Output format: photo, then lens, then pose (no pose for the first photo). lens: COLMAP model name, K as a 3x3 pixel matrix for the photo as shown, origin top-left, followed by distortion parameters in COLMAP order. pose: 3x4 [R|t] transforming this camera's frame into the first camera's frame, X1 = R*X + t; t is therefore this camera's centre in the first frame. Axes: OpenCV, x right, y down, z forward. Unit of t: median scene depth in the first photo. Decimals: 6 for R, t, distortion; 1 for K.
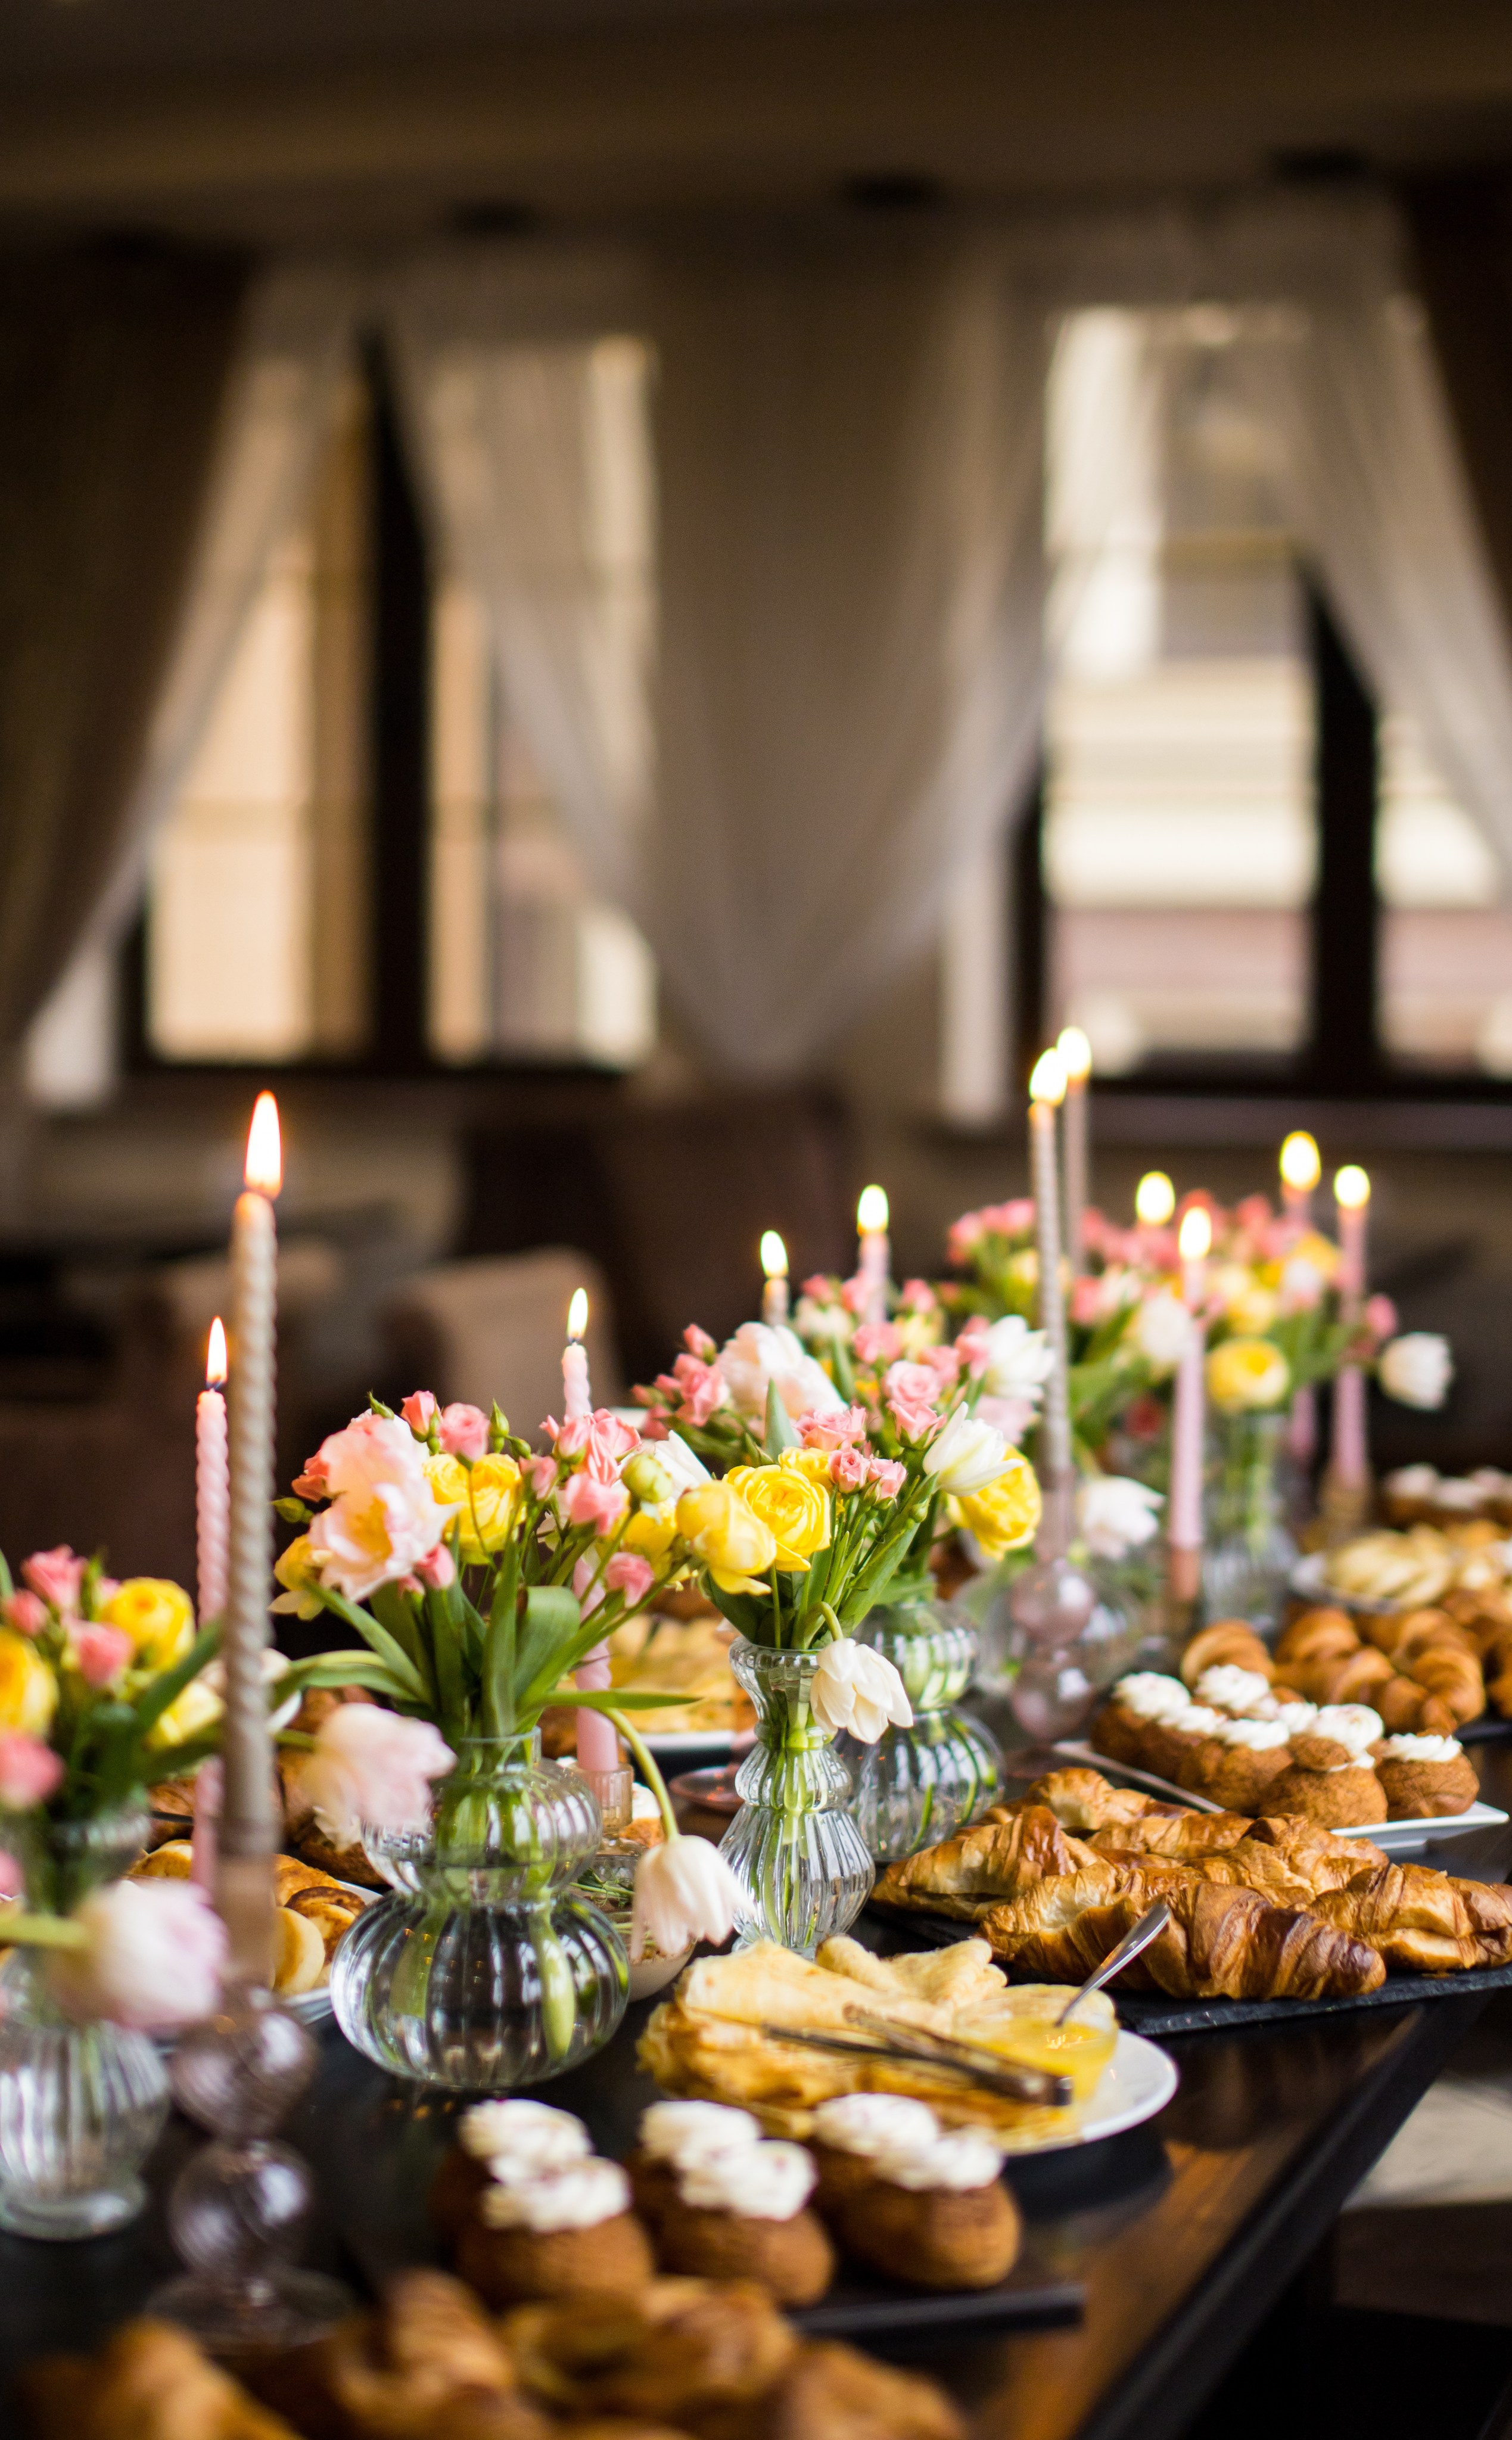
lens RADIAL K [[3730.2, 0, 756.0], [0, 3730.2, 1220.0], [0, 0, 1]] dist [-0.130017, 0.011900]
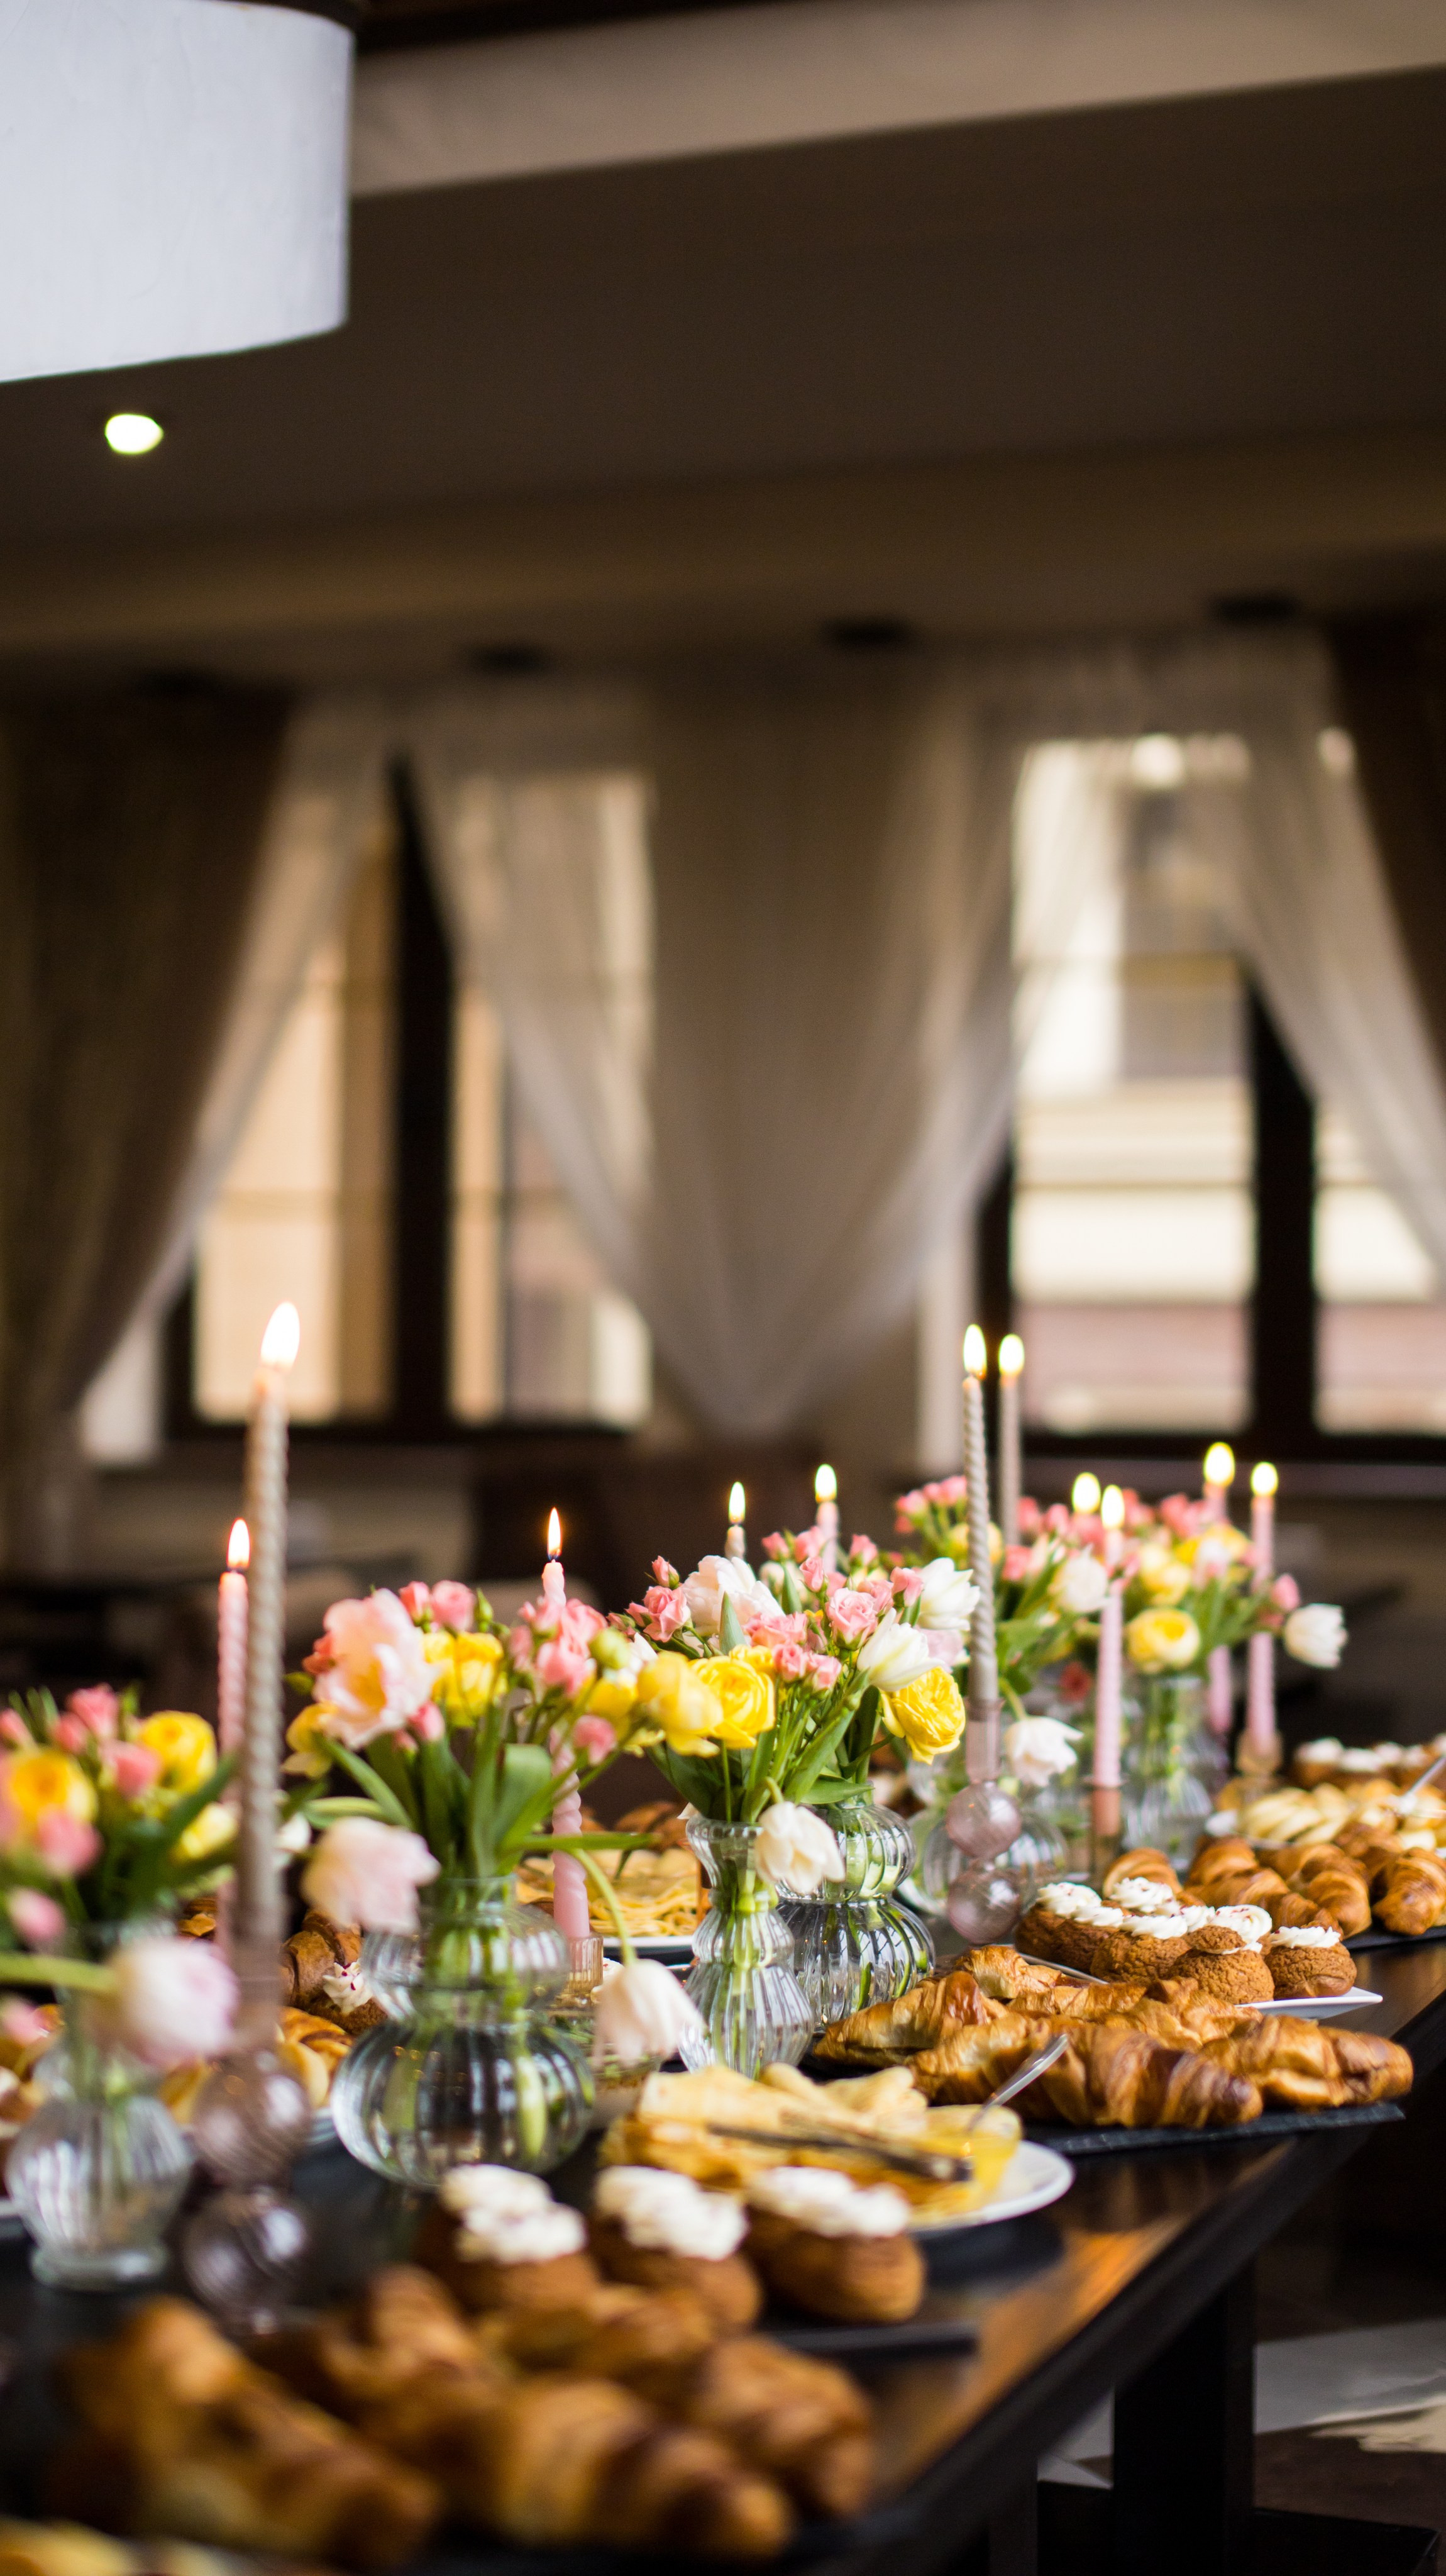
lens RADIAL K [[3465.8, 0, 717.4], [0, 3465.8, 1409.6], [0, 0, 1]] dist [-0.129605, -0.041756]
pose [[0.999934, 0.002336, -0.011292, 0.014236], [-0.002976, 0.998367, -0.057040, 0.050035], [0.011140, 0.057070, 0.998308, -0.065086]]
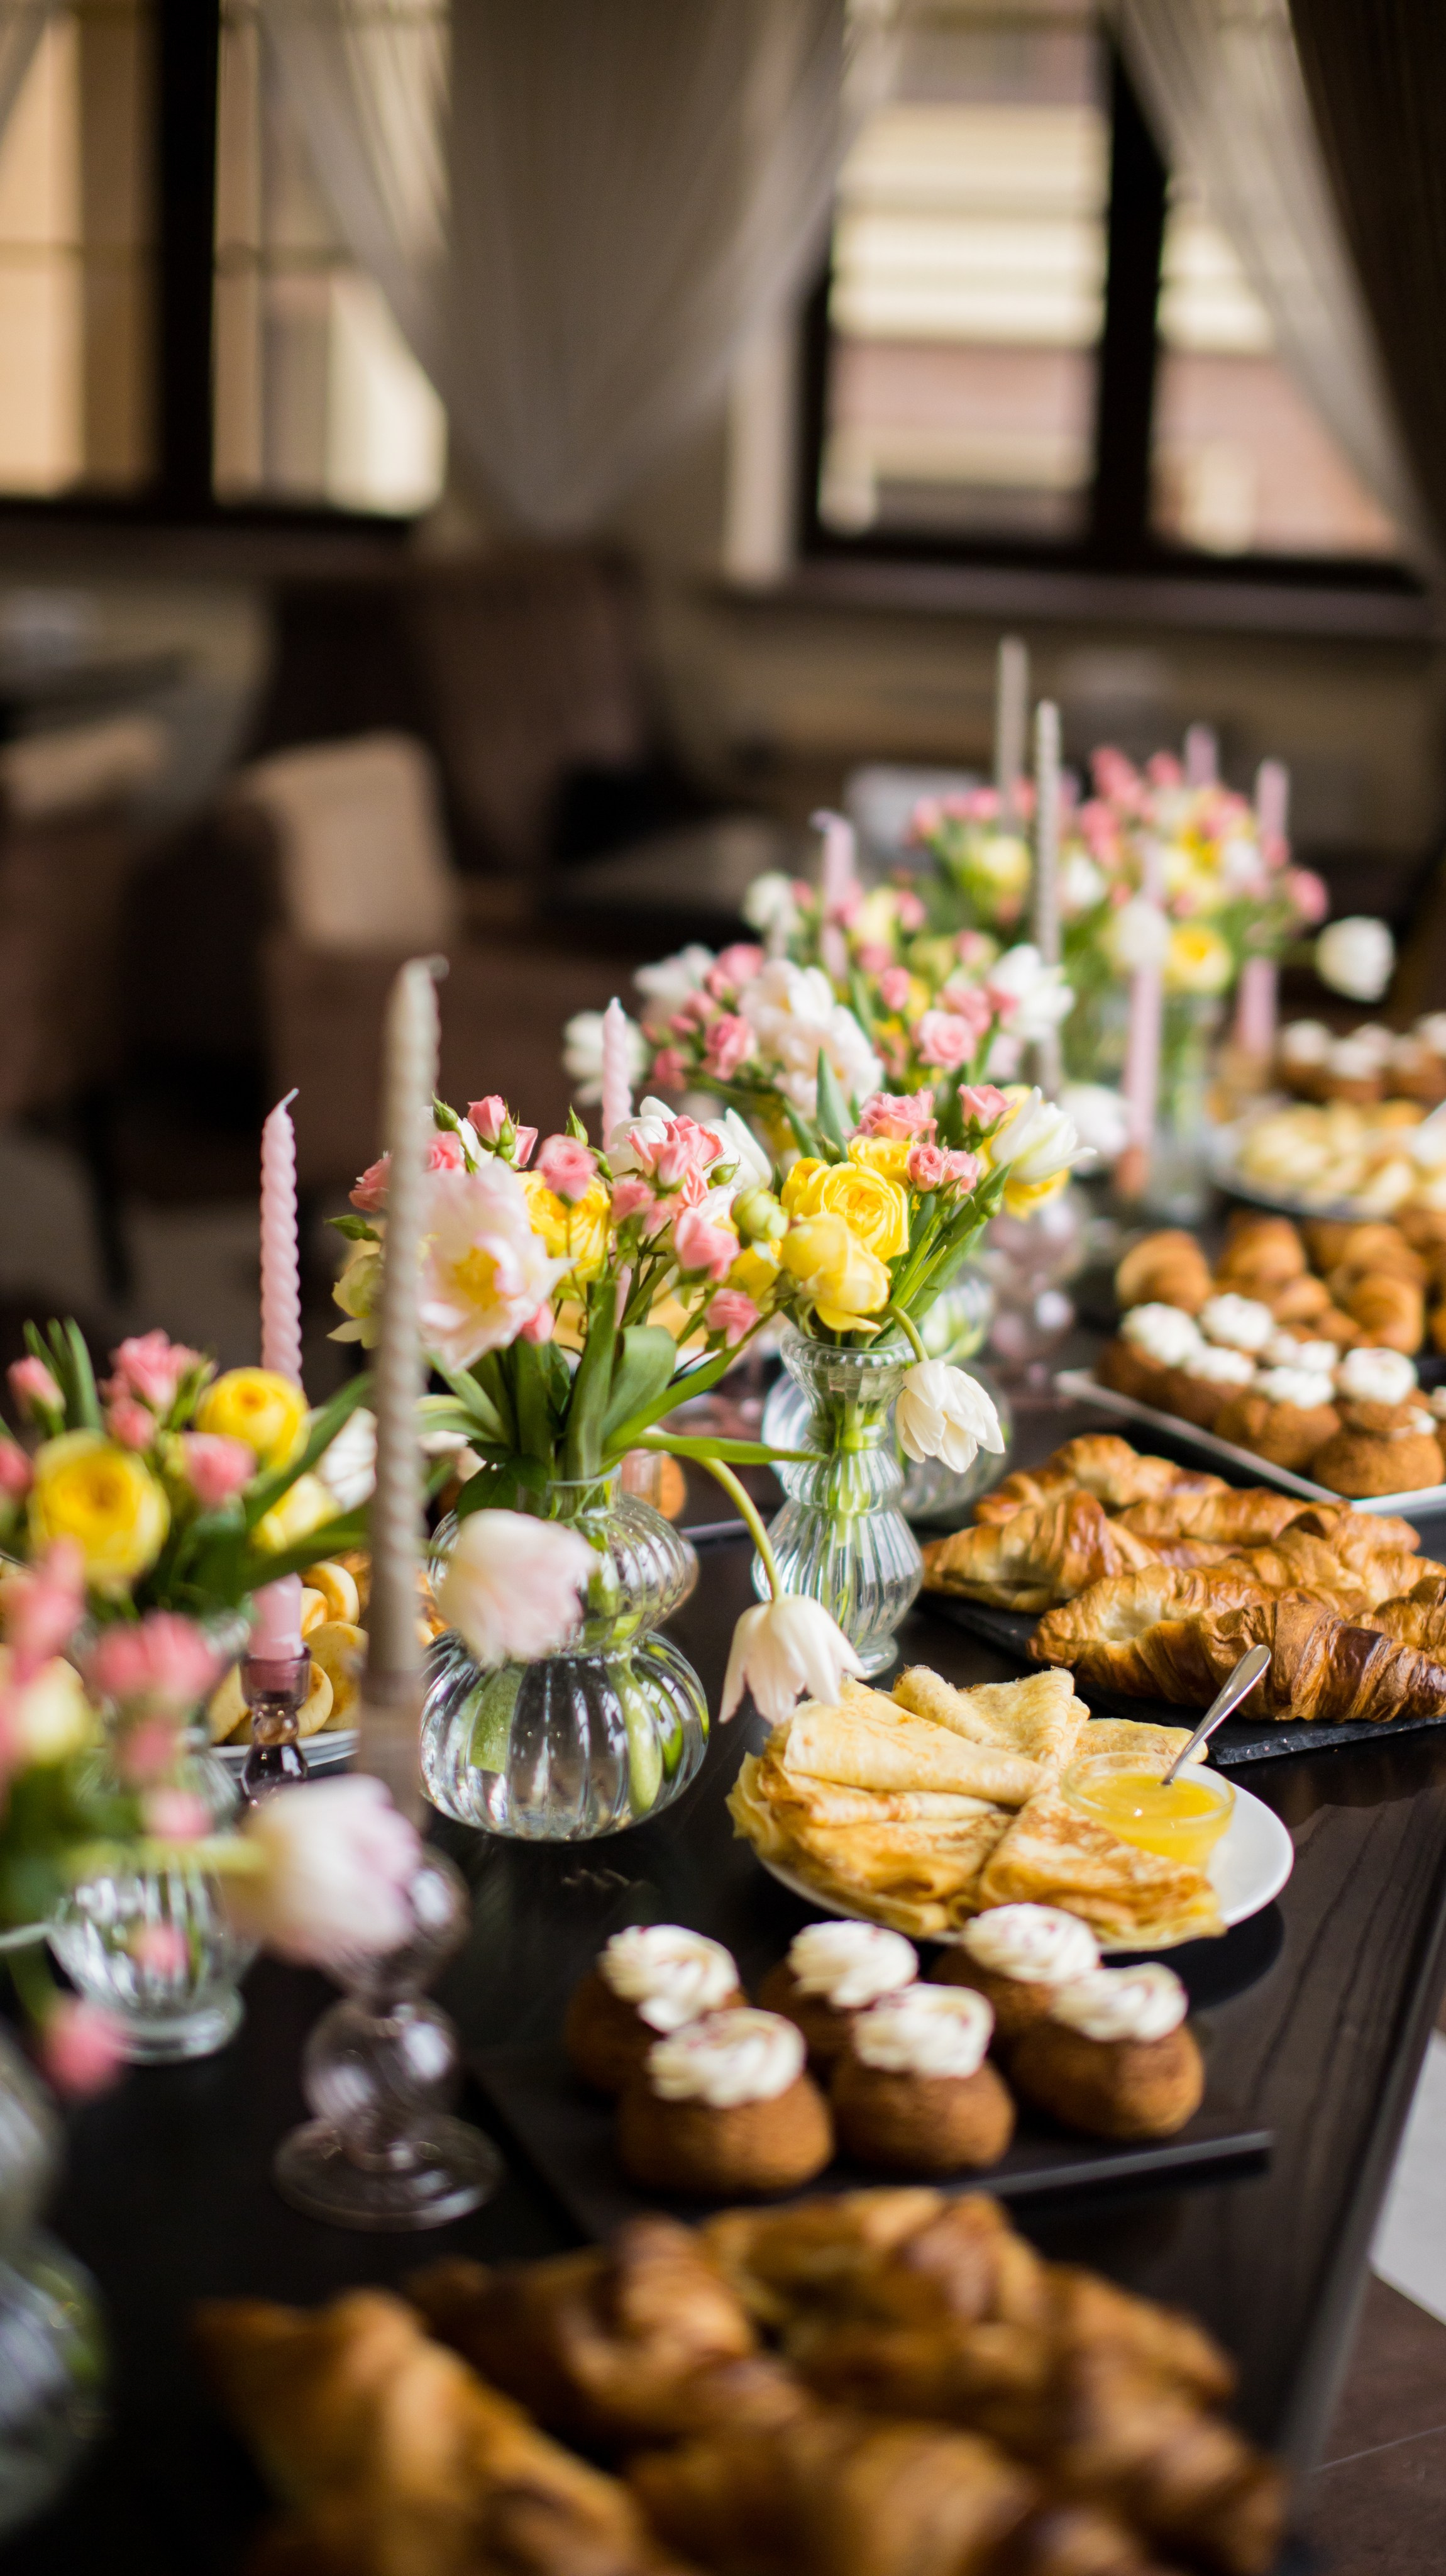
lens RADIAL K [[3465.8, 0, 717.4], [0, 3465.8, 1409.6], [0, 0, 1]] dist [-0.129605, -0.041756]
pose [[0.997158, 0.007915, 0.074927, -0.091515], [-0.024475, 0.974563, 0.222774, -0.065543], [-0.071258, -0.223975, 0.971986, 0.143574]]
